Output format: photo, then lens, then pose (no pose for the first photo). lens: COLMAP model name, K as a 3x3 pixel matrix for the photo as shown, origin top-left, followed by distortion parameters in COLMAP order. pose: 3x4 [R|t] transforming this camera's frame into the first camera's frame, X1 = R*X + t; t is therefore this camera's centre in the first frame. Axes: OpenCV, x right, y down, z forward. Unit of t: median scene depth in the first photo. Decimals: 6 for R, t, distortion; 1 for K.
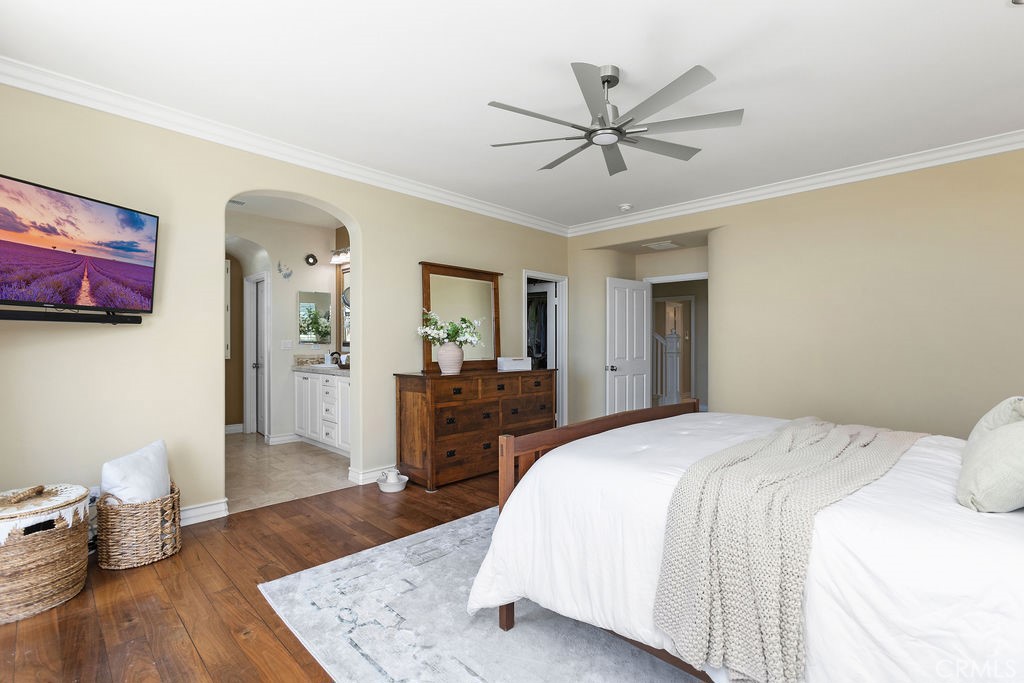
lens RADIAL K [[464.0, 0, 510.4], [0, 464.0, 342.3], [0, 0, 1]] dist [-0.011020, 0.007840]
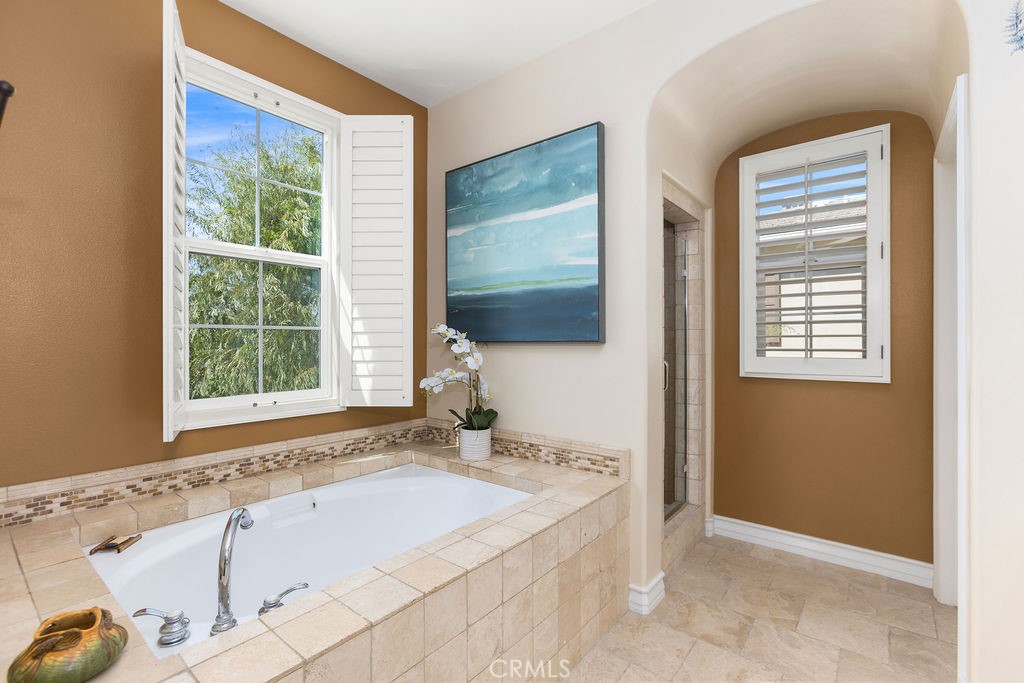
lens RADIAL K [[464.0, 0, 507.4], [0, 464.0, 341.0], [0, 0, 1]] dist [-0.011020, 0.007840]
pose [[0.102317, -0.003776, -0.994745, -0.271438], [0.006174, 0.999976, -0.003161, 0.000305], [0.994733, -0.005818, 0.102338, 0.672520]]
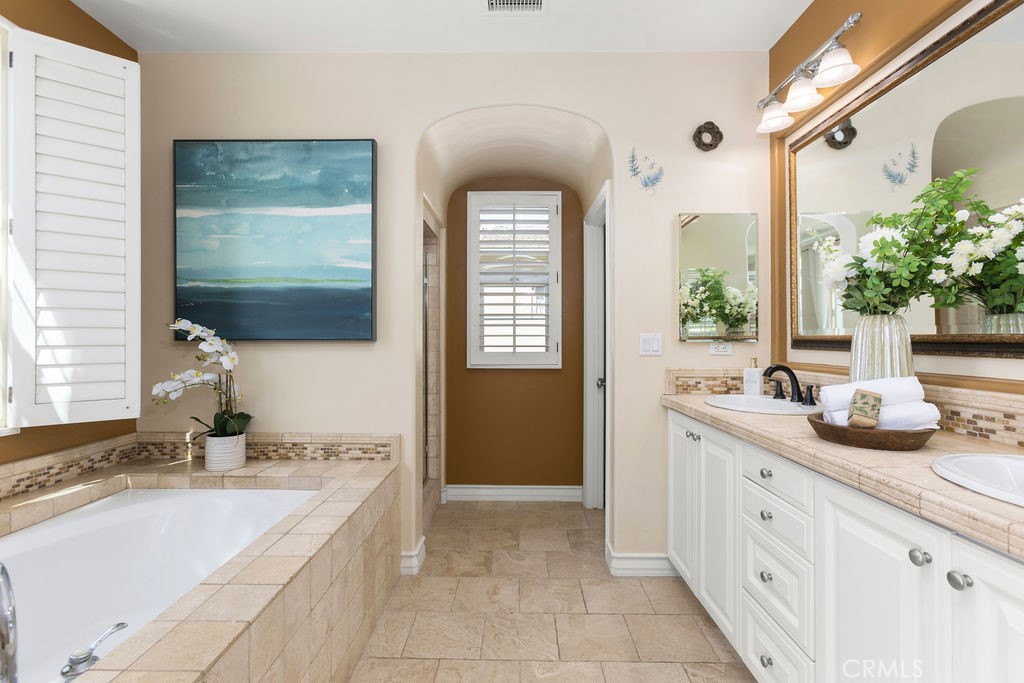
lens RADIAL K [[464.0, 0, 512.6], [0, 464.0, 337.2], [0, 0, 1]] dist [-0.011020, 0.007840]
pose [[0.694741, -0.003837, -0.719249, -0.255906], [0.003570, 0.999992, -0.001886, -0.000950], [0.719251, -0.001258, 0.694749, 0.591768]]
